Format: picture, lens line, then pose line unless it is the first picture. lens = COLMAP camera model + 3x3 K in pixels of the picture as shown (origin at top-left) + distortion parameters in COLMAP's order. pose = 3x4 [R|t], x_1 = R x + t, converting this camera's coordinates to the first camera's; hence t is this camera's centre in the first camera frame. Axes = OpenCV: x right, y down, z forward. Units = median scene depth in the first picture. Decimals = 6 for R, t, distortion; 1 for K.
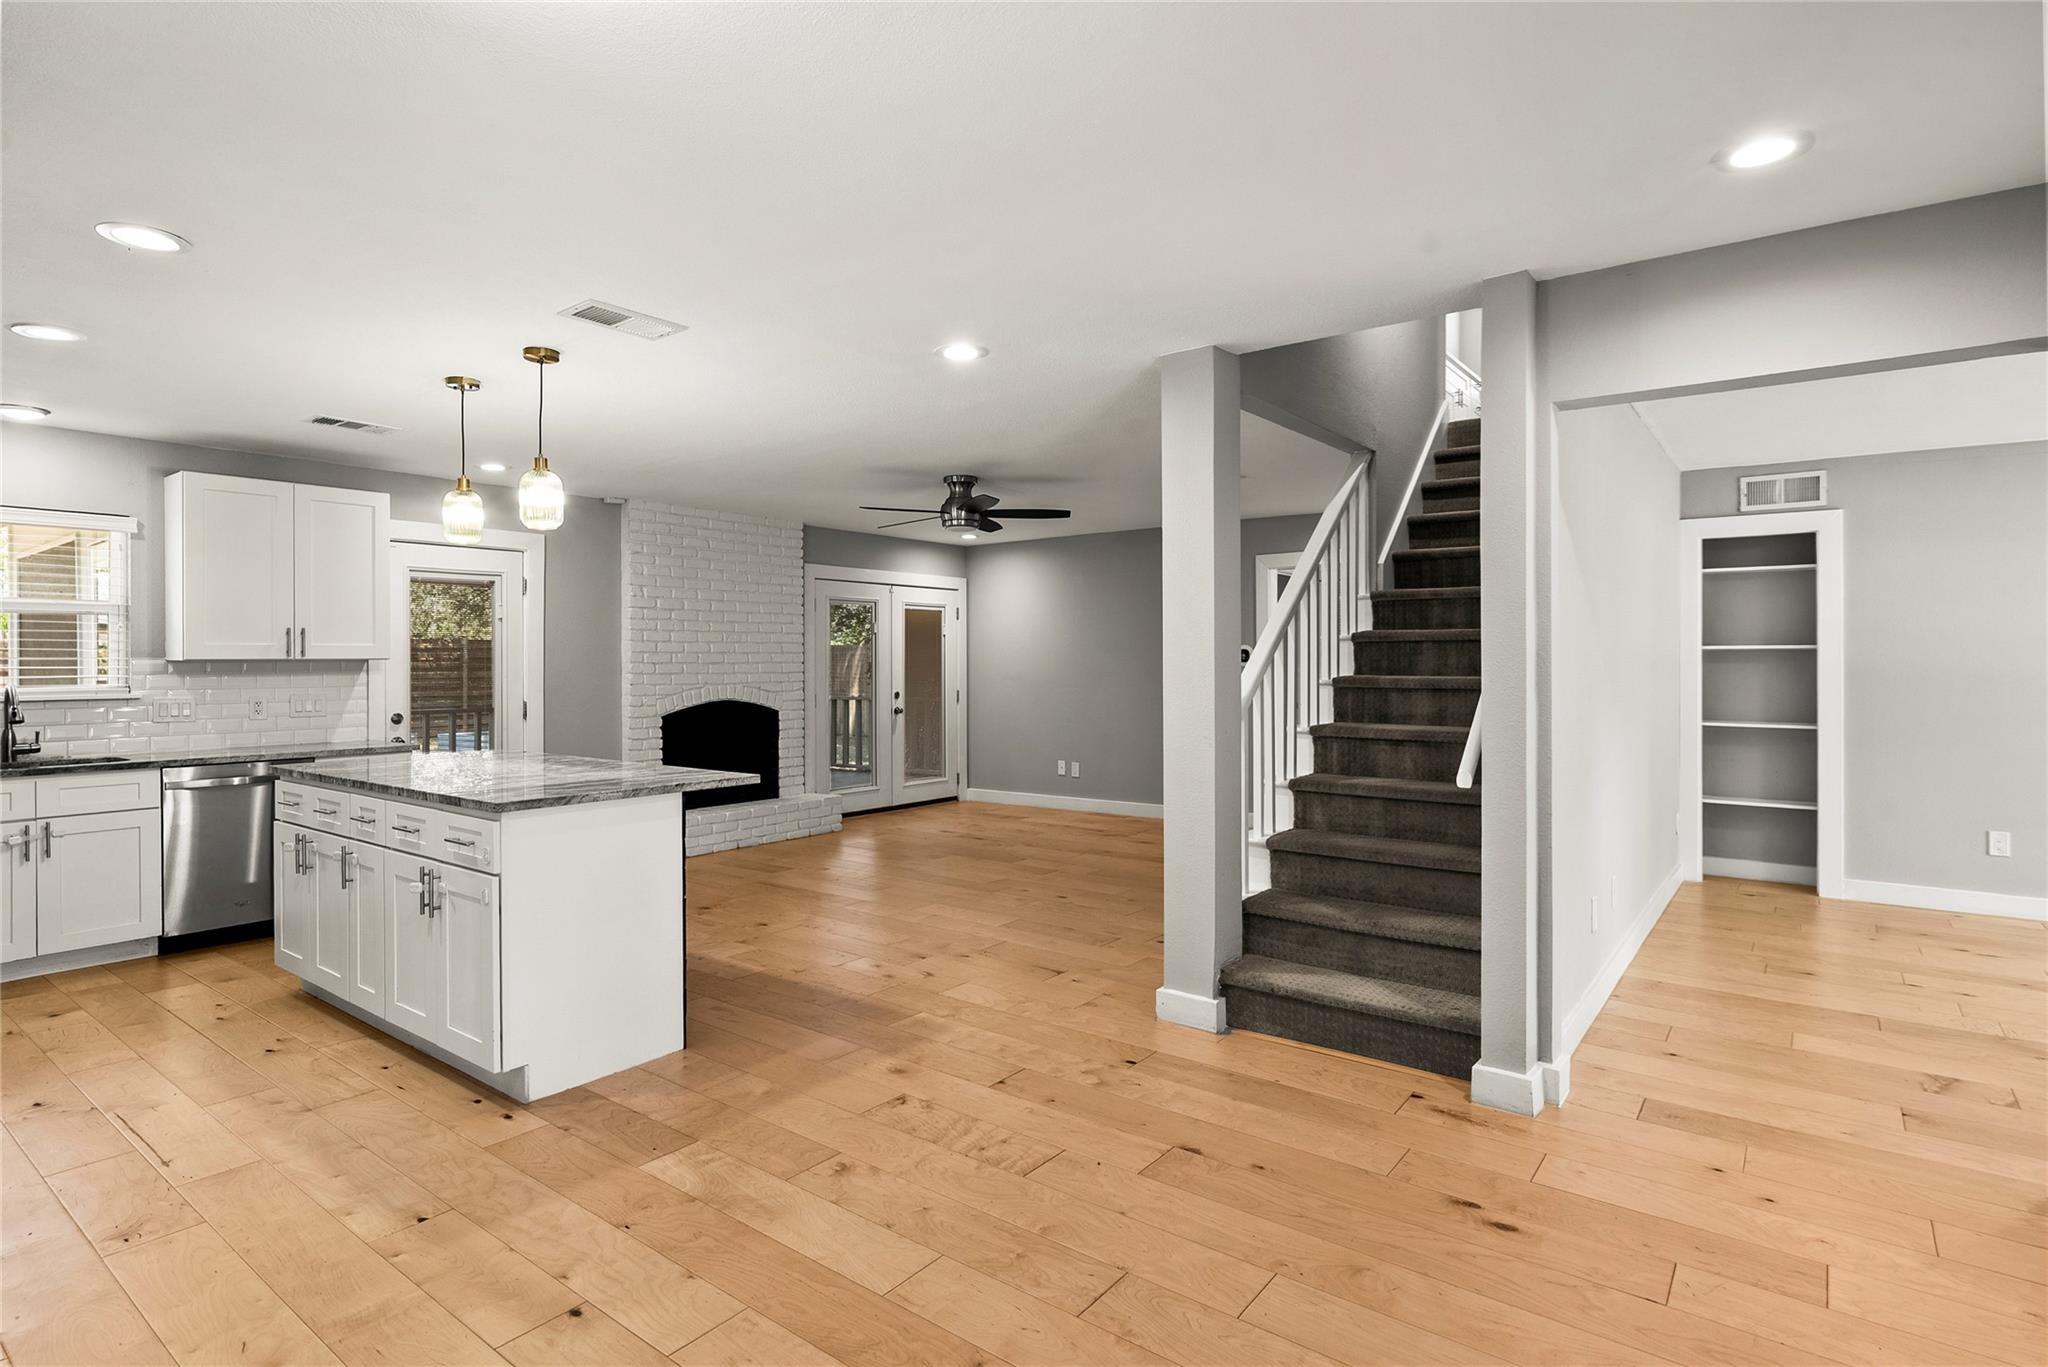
lens RADIAL K [[1062.2, 0, 1025.5], [0, 1062.2, 661.0], [0, 0, 1]] dist [0.002416, 0.001617]
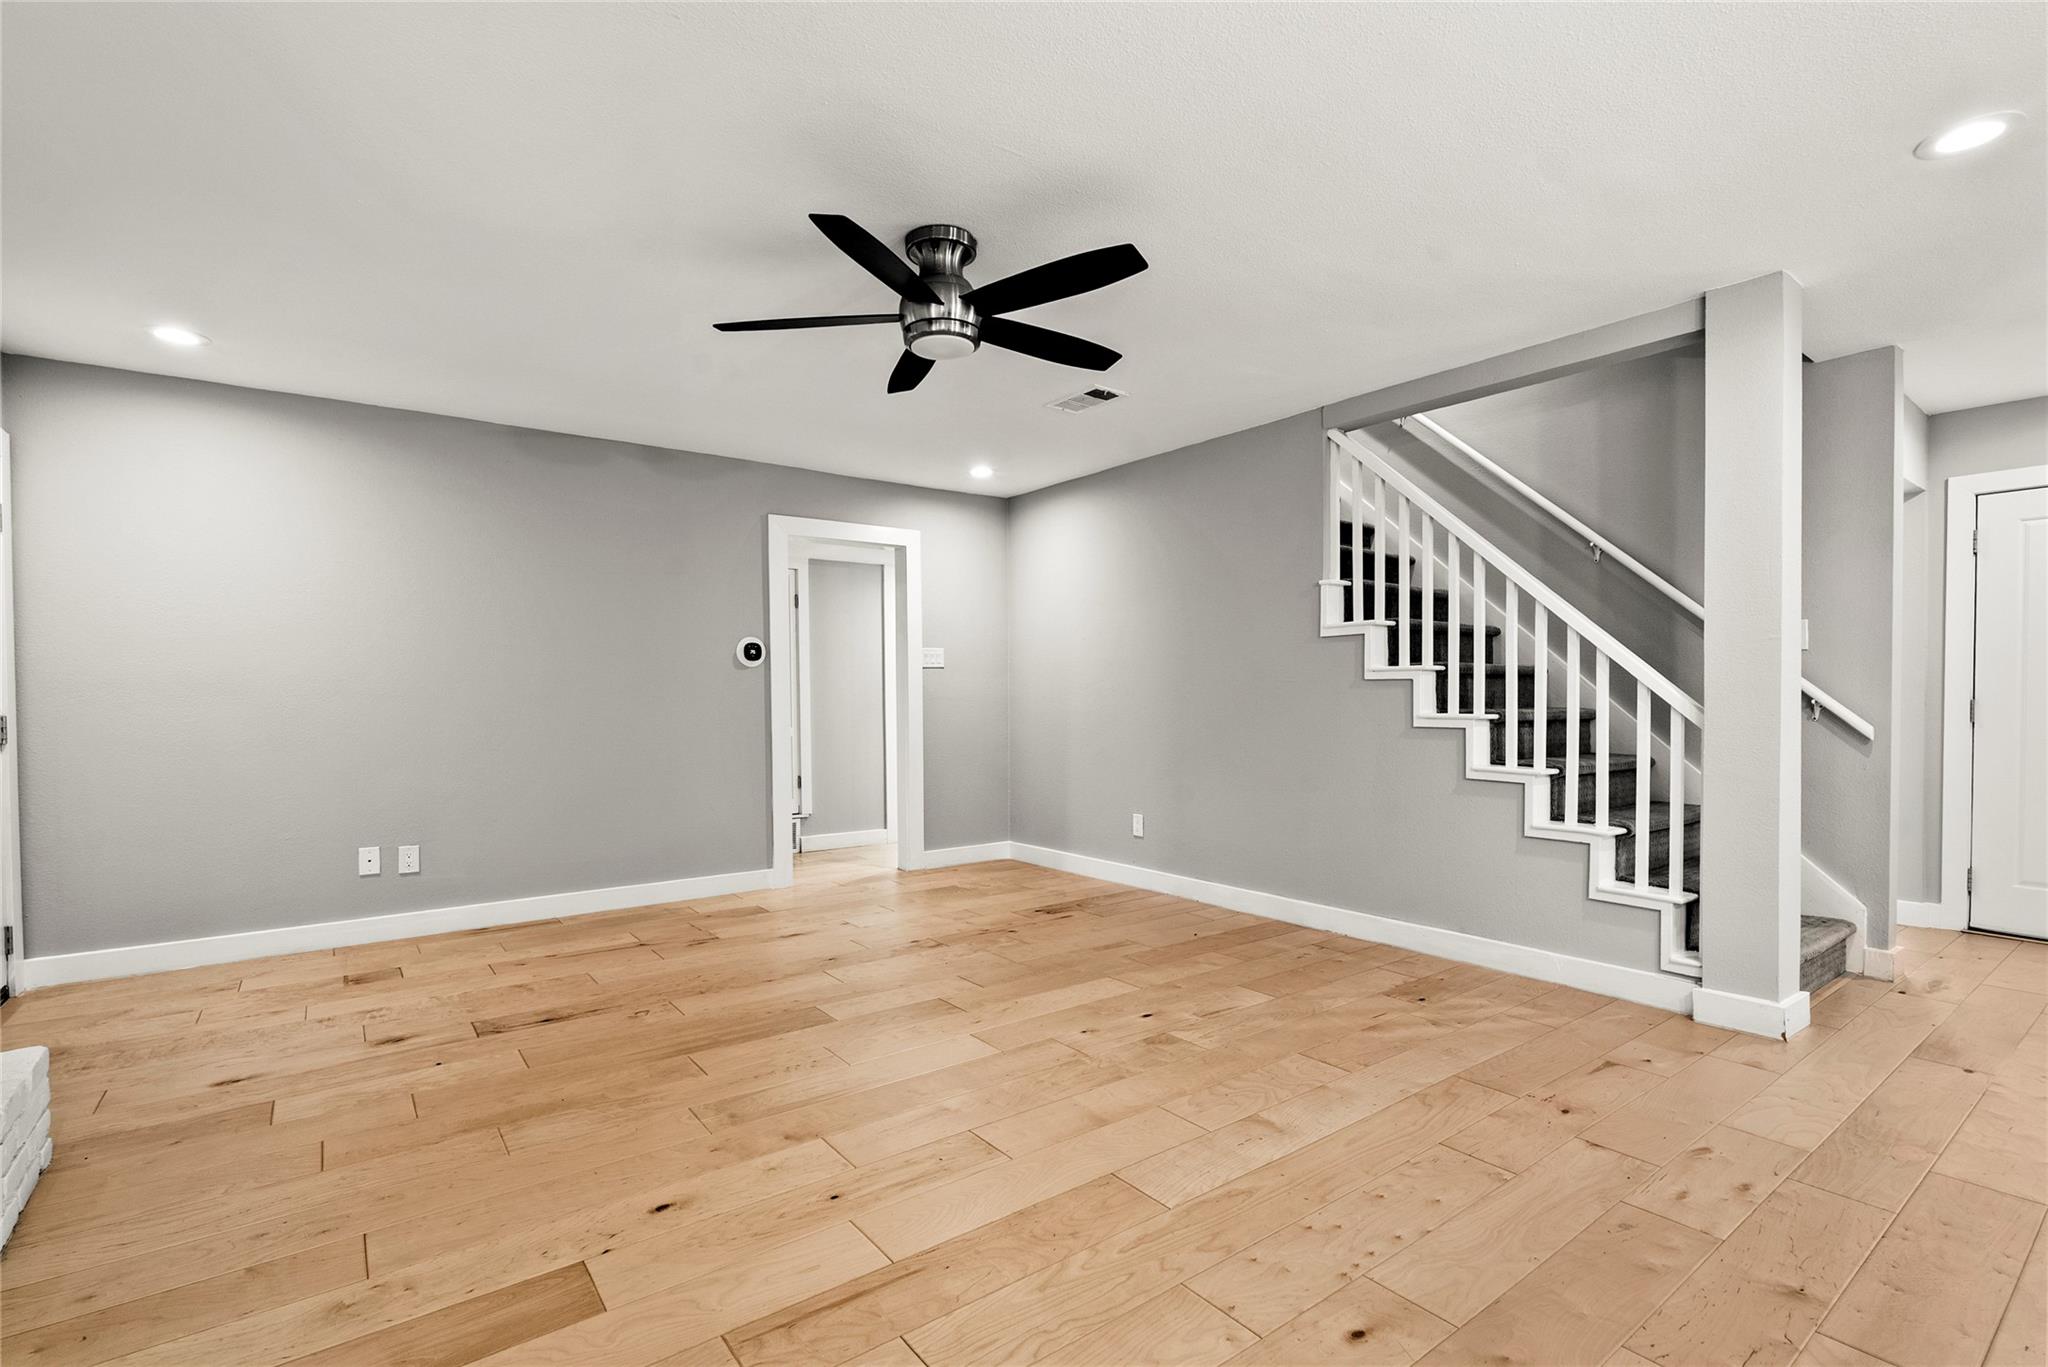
lens RADIAL K [[949.1, 0, 1026.0], [0, 949.1, 715.3], [0, 0, 1]] dist [-0.001195, -0.000122]
pose [[0.256870, -0.017255, 0.966292, -0.366824], [0.002106, 0.999848, 0.017294, 0.027260], [-0.966444, -0.002407, 0.256868, 0.662986]]
